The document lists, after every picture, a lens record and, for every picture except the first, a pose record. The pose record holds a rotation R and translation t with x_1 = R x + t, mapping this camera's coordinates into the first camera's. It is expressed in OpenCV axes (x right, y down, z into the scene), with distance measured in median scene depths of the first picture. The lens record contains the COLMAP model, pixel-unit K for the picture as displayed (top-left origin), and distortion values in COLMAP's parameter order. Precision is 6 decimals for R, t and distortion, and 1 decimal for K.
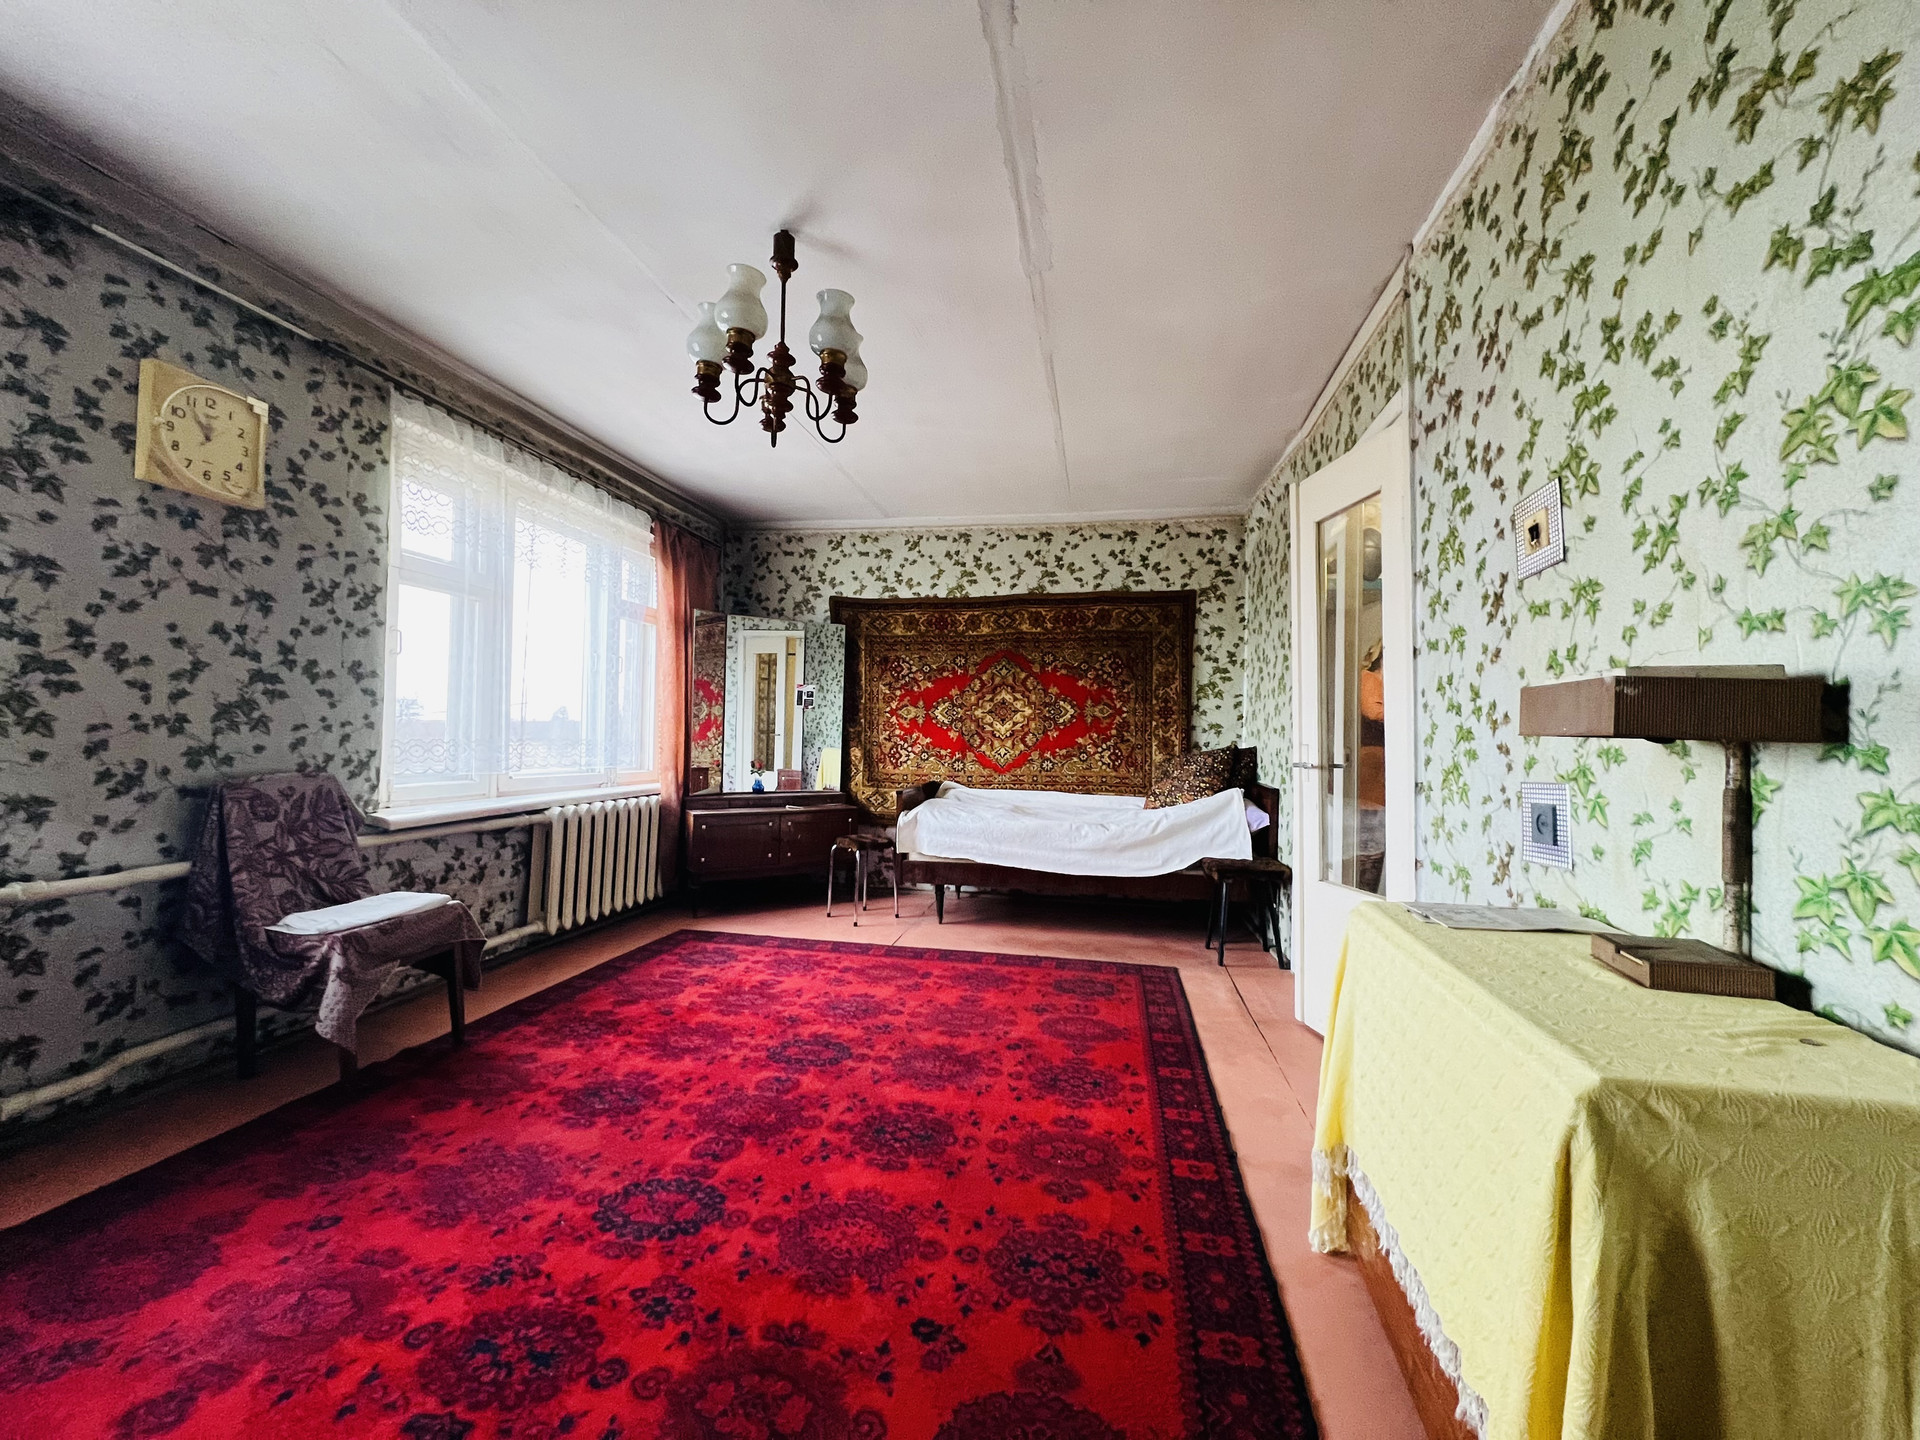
lens RADIAL K [[766.9, 0, 959.7], [0, 766.9, 715.8], [0, 0, 1]] dist [0.001565, -0.000360]
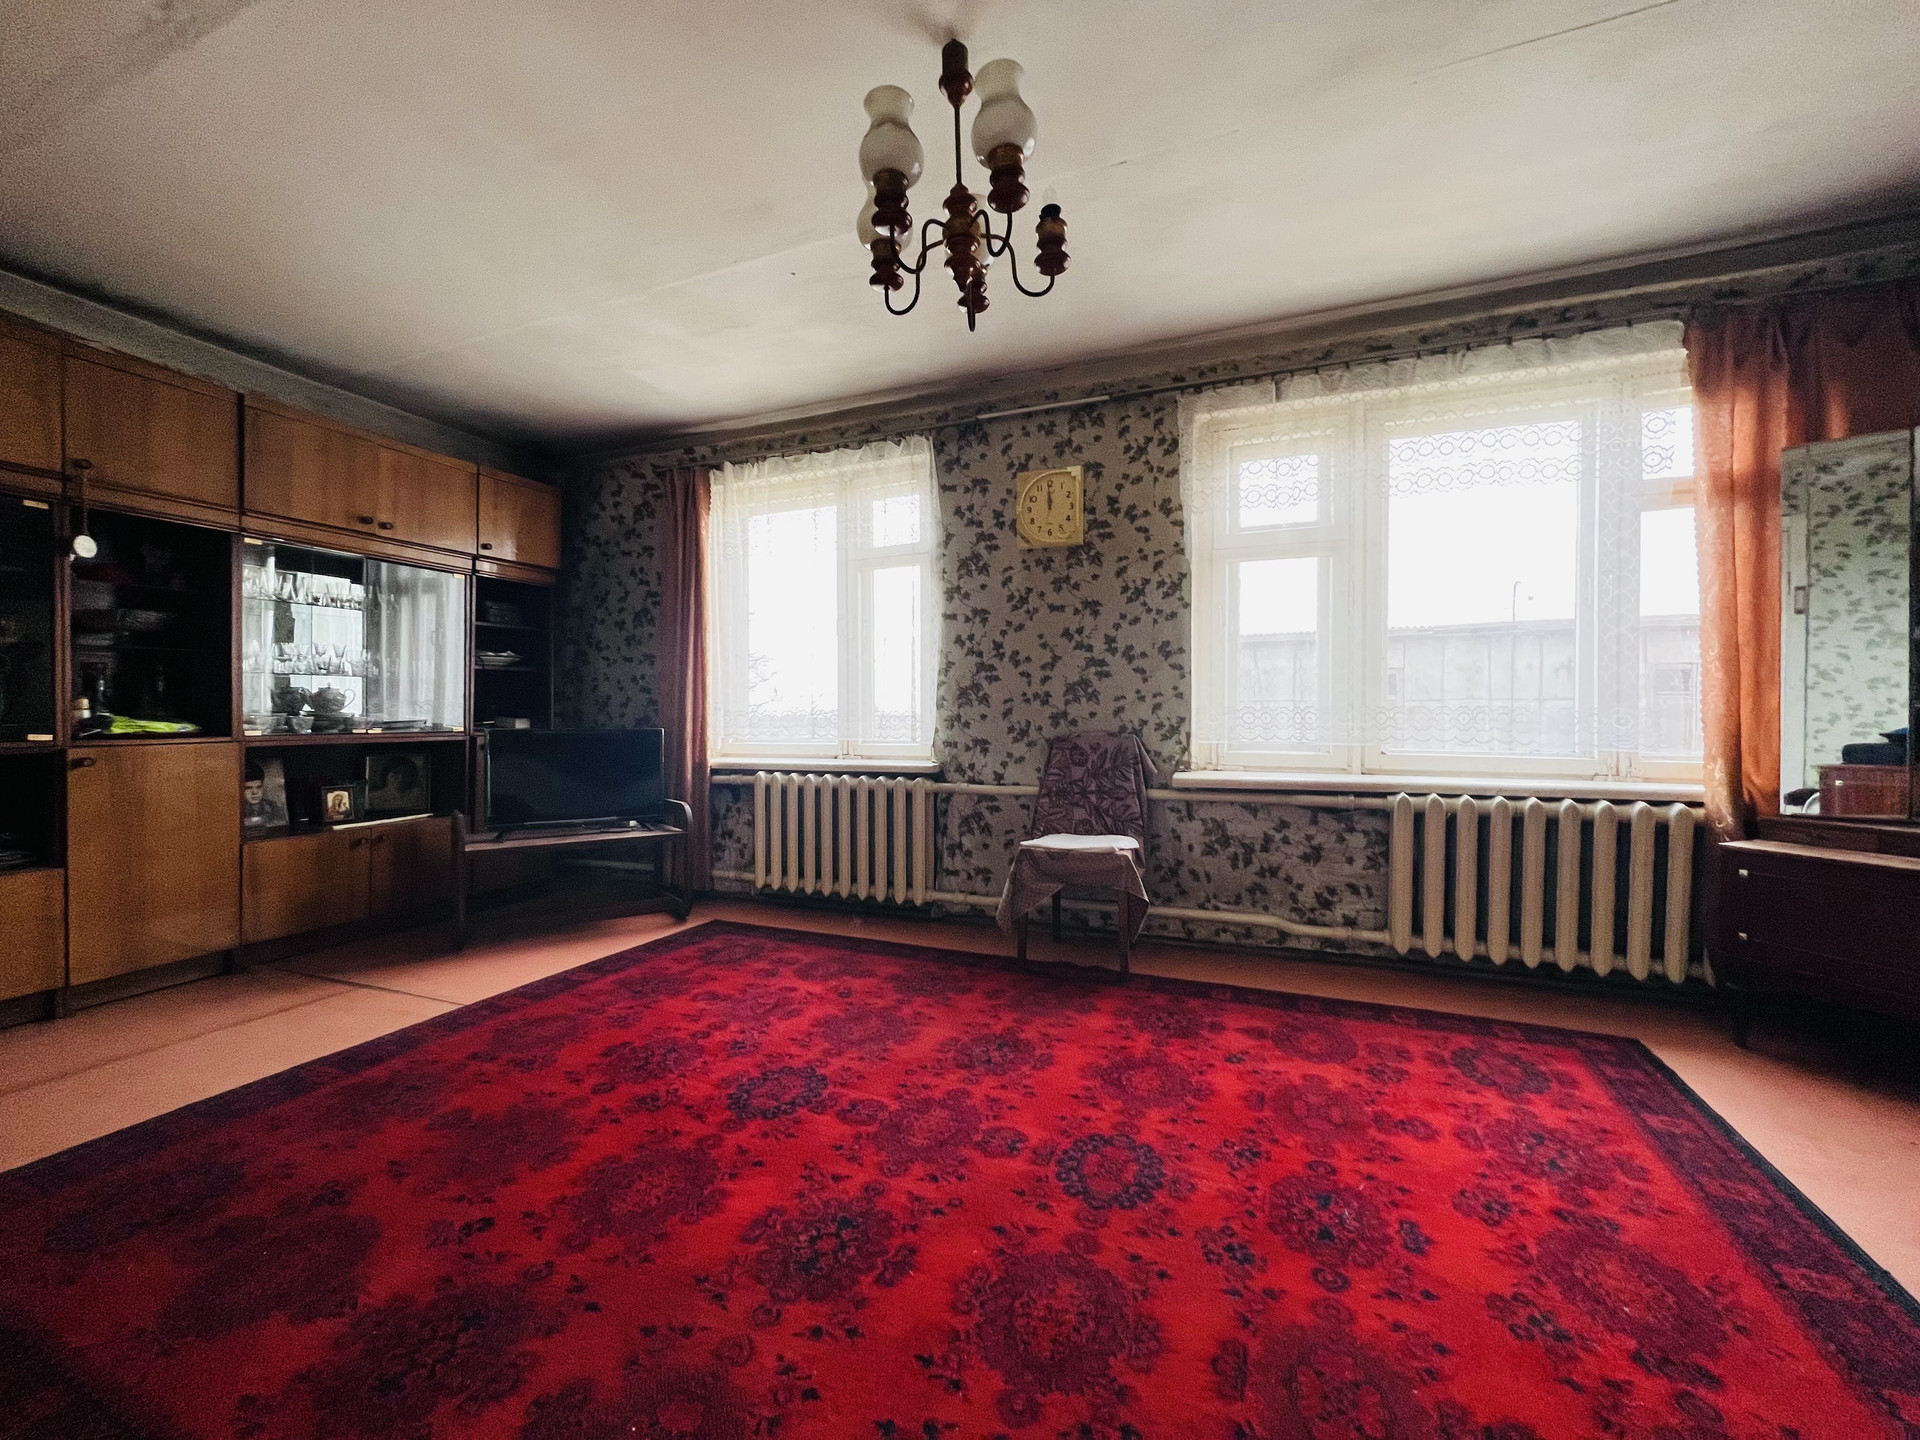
lens RADIAL K [[766.9, 0, 962.3], [0, 766.9, 716.0], [0, 0, 1]] dist [0.001565, -0.000360]
pose [[-0.201297, -0.013991, -0.979430, 0.455411], [0.022491, 0.999568, -0.018901, 0.062089], [0.979272, -0.025833, -0.200896, 0.980412]]
